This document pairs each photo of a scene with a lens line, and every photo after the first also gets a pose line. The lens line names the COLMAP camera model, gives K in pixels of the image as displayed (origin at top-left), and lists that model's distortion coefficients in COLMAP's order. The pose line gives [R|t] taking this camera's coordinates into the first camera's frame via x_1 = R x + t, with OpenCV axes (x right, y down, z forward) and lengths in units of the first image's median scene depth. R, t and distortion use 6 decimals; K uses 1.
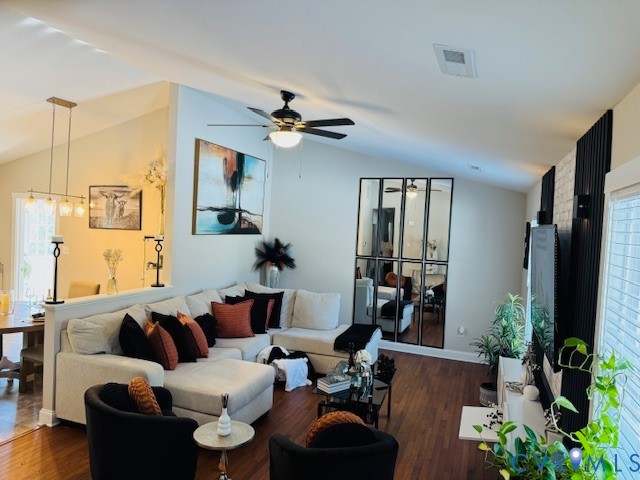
lens RADIAL K [[450.9, 0, 316.9], [0, 450.9, 237.1], [0, 0, 1]] dist [0.060823, -0.074420]
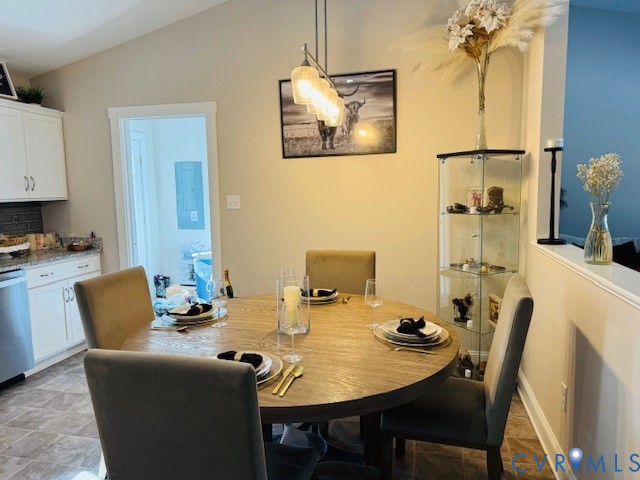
lens RADIAL K [[450.9, 0, 316.9], [0, 450.9, 237.1], [0, 0, 1]] dist [0.060823, -0.074420]
pose [[0.988574, -0.083071, 0.125782, -0.550180], [0.072931, 0.993862, 0.083187, 0.034523], [-0.131921, -0.073063, 0.988564, 0.441491]]
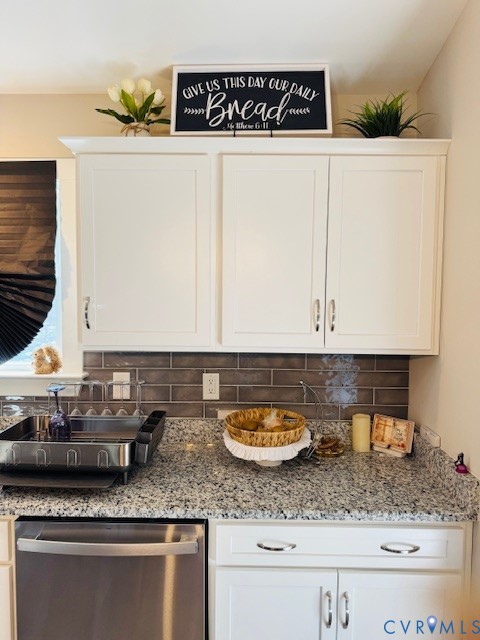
lens RADIAL K [[450.9, 0, 239.9], [0, 450.9, 318.7], [0, 0, 1]] dist [0.060823, -0.074420]
pose [[0.335124, 0.001543, -0.942173, -0.604385], [-0.017304, 0.999840, -0.004517, -0.007854], [0.942015, 0.017817, 0.335097, 0.935995]]
